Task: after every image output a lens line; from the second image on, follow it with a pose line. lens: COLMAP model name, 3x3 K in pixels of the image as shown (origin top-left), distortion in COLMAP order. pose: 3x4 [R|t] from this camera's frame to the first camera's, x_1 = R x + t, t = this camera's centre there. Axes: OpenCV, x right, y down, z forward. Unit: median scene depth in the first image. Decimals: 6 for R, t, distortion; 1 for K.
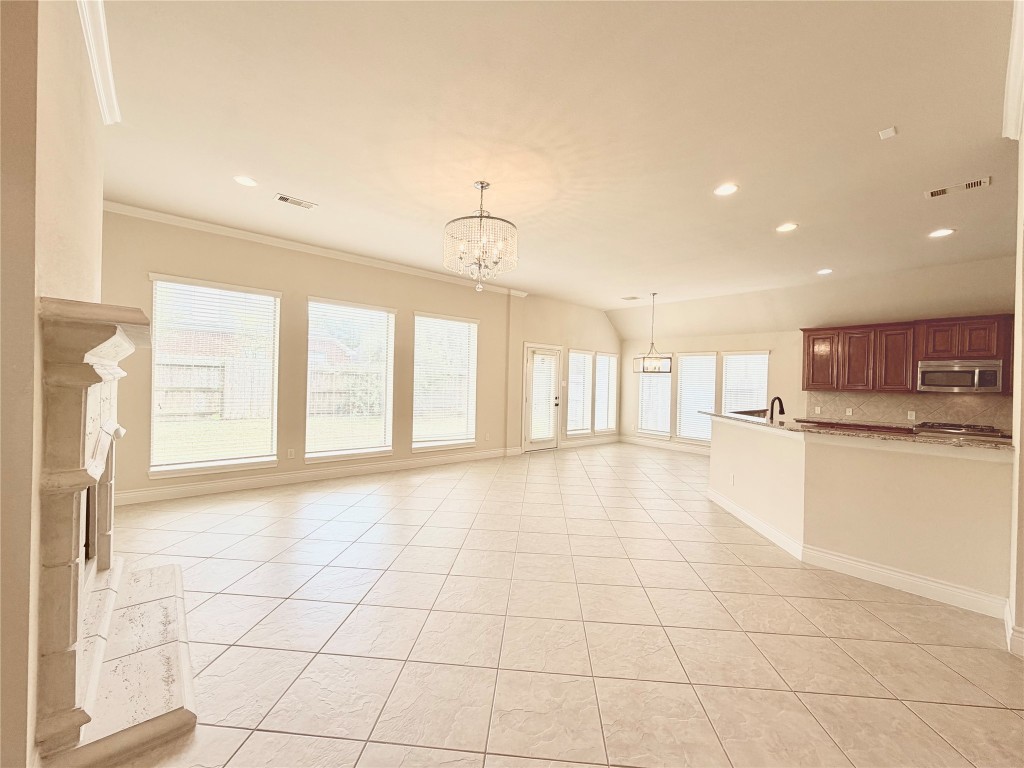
lens RADIAL K [[407.4, 0, 512.0], [0, 407.4, 384.0], [0, 0, 1]] dist [0.000217, 0.000019]
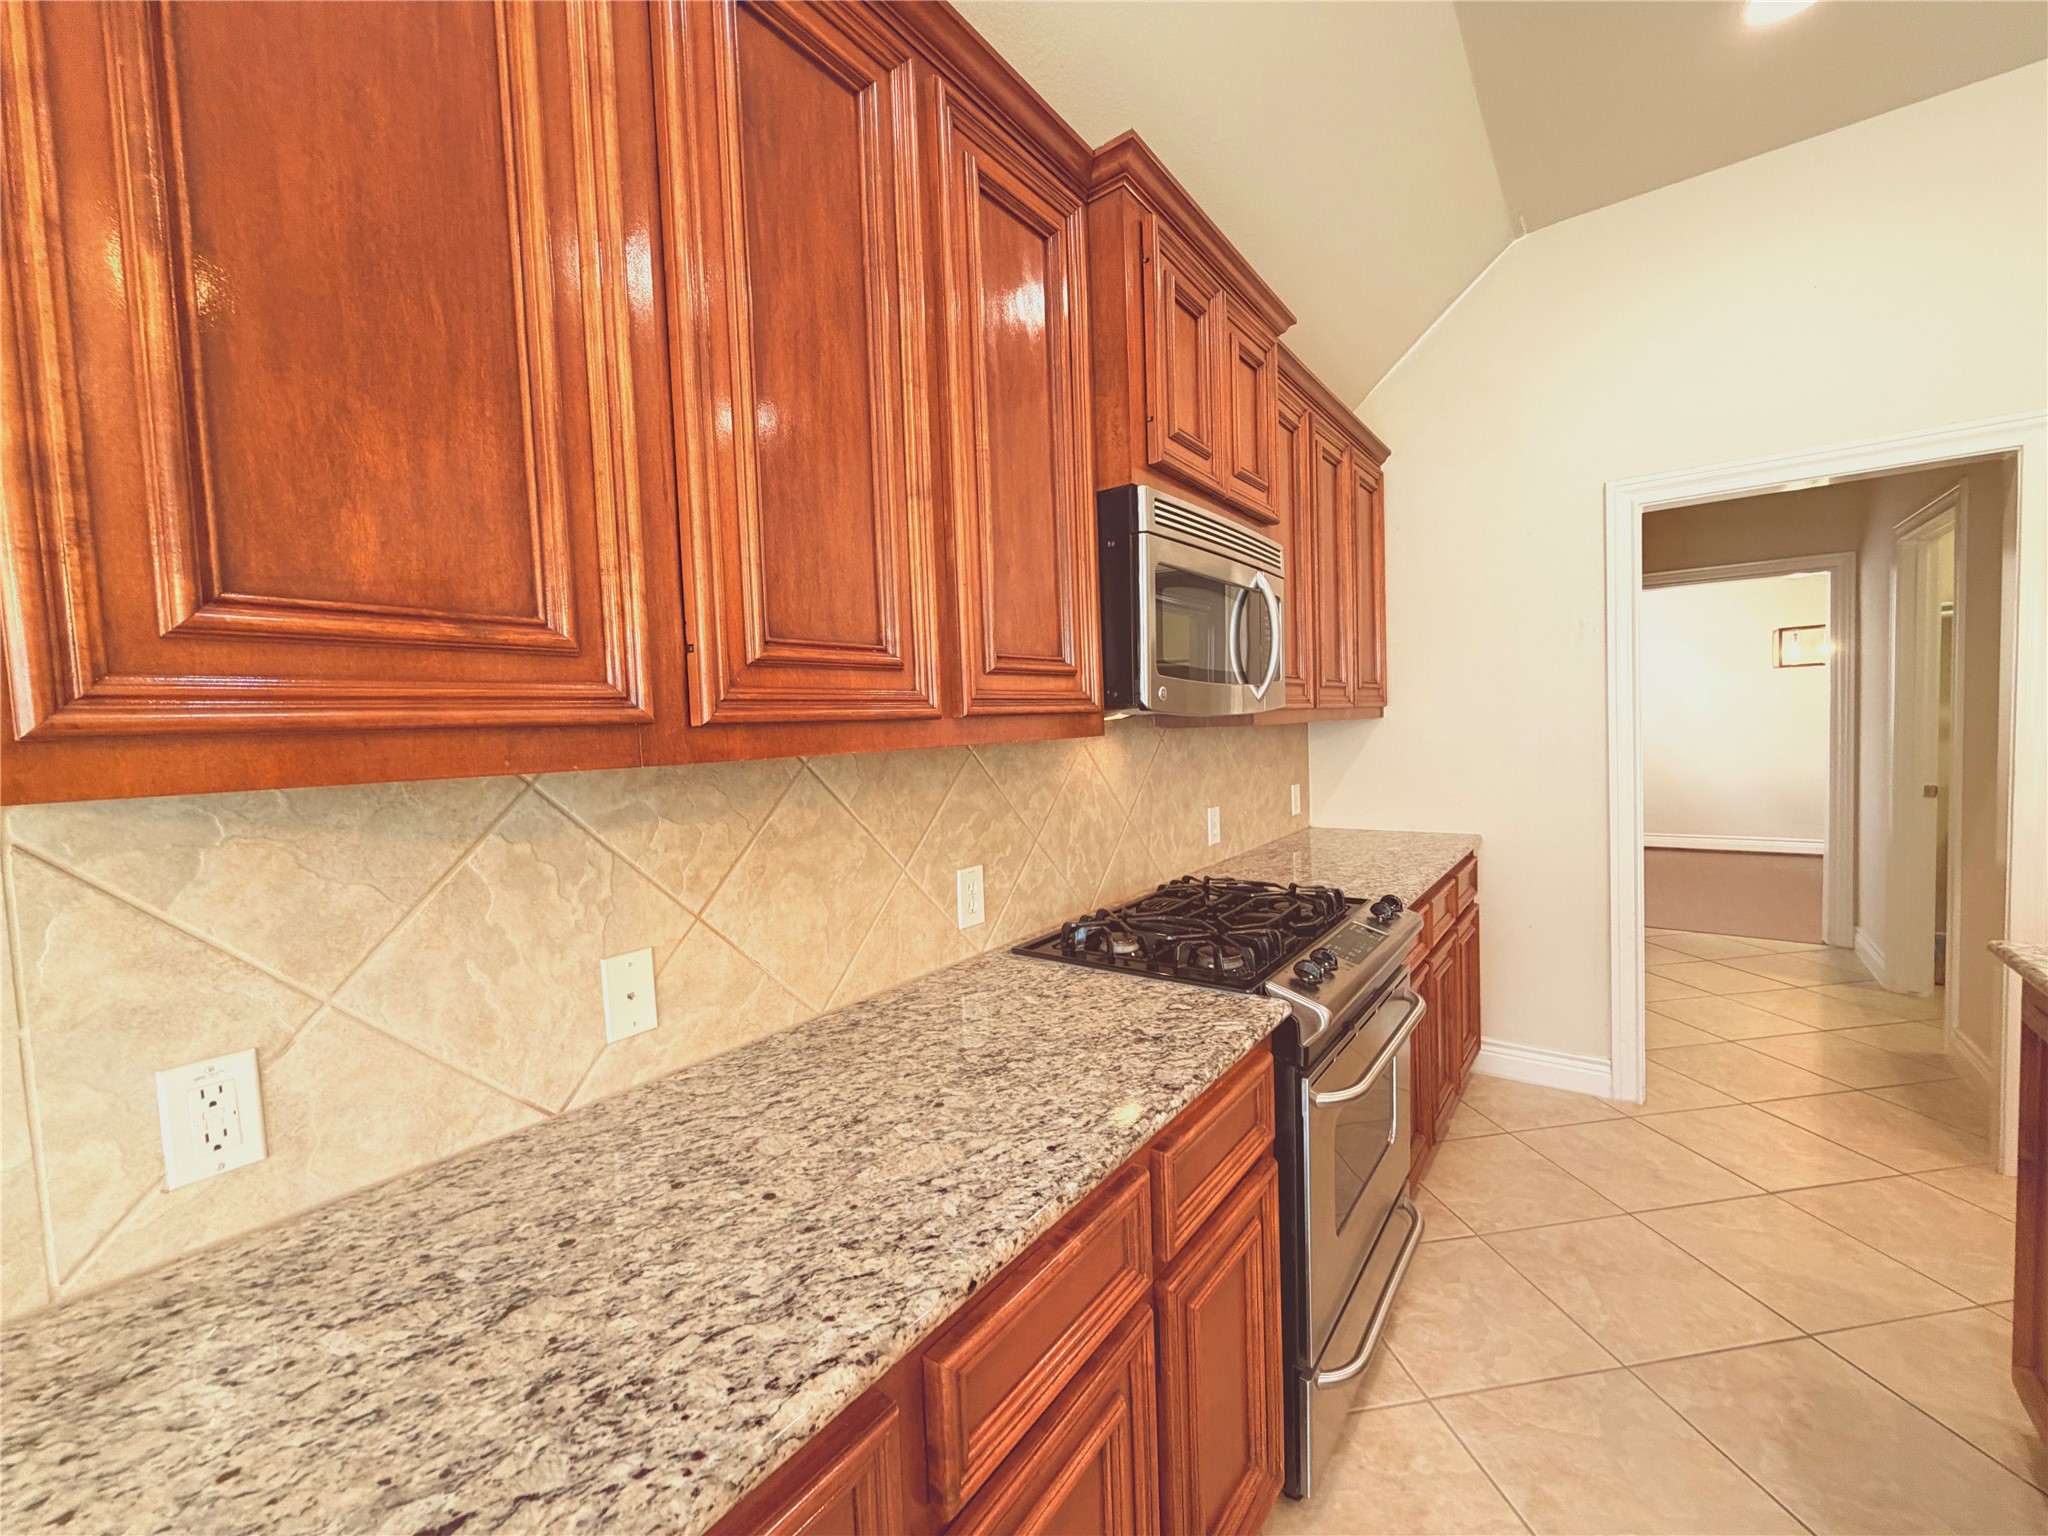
lens RADIAL K [[814.8, 0, 1024.0], [0, 814.8, 768.0], [0, 0, 1]] dist [0.000217, 0.000019]
pose [[-0.214478, -0.070290, 0.974196, 0.695596], [0.033102, 0.996311, 0.079173, 0.010883], [-0.976168, 0.049229, -0.211360, 1.025762]]
